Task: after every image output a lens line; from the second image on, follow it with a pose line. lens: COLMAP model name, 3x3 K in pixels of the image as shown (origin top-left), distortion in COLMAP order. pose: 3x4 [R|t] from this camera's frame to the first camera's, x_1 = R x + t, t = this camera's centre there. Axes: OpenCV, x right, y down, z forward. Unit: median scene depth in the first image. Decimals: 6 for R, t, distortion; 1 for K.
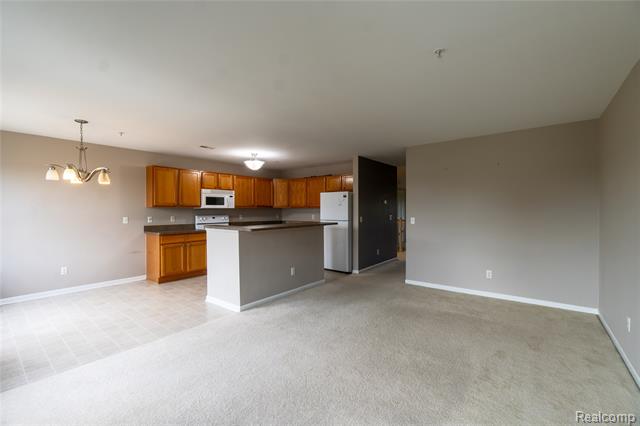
lens RADIAL K [[277.1, 0, 317.3], [0, 277.1, 210.3], [0, 0, 1]] dist [-0.005092, 0.000797]
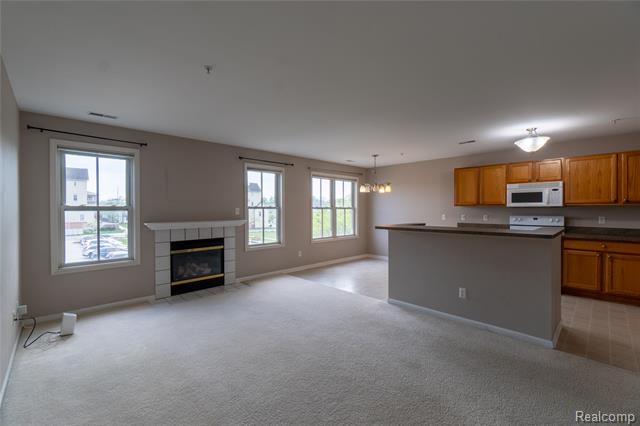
lens RADIAL K [[277.1, 0, 330.5], [0, 277.1, 206.2], [0, 0, 1]] dist [-0.005092, 0.000797]
pose [[-0.089114, -0.009883, -0.995972, 0.482066], [-0.001667, 0.999951, -0.009774, 0.000592], [0.996020, 0.000790, -0.089126, 0.514644]]
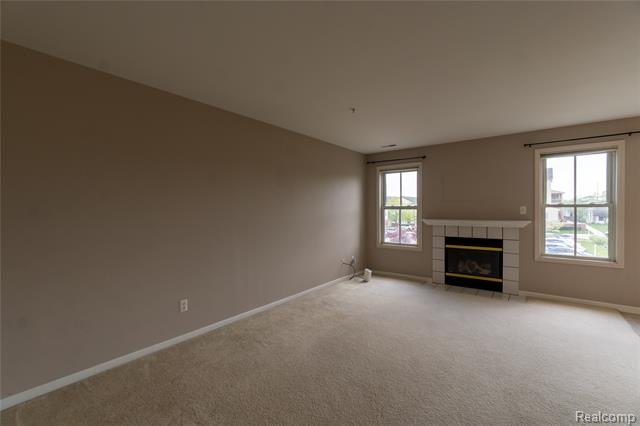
lens RADIAL K [[277.1, 0, 340.8], [0, 277.1, 215.4], [0, 0, 1]] dist [-0.005092, 0.000797]
pose [[-0.998896, 0.009442, -0.046012, -0.132066], [0.008199, 0.999598, 0.027133, -0.001564], [0.046249, 0.026726, -0.998572, 1.104749]]
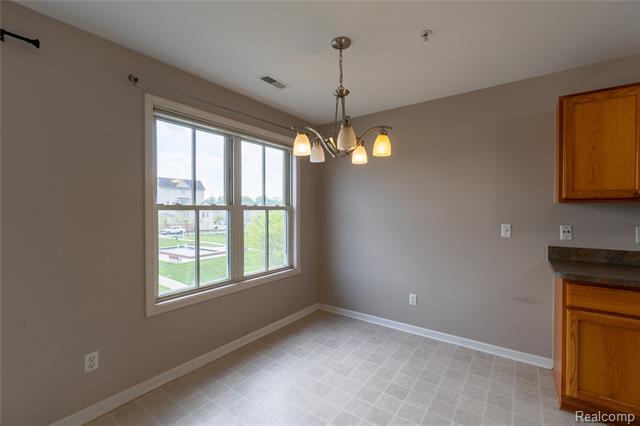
lens RADIAL K [[277.1, 0, 325.1], [0, 277.1, 210.0], [0, 0, 1]] dist [-0.005092, 0.000797]
pose [[0.053617, 0.002653, -0.998558, -0.184939], [-0.002997, 0.999992, 0.002496, -0.000714], [0.998557, 0.002859, 0.053625, 0.549959]]
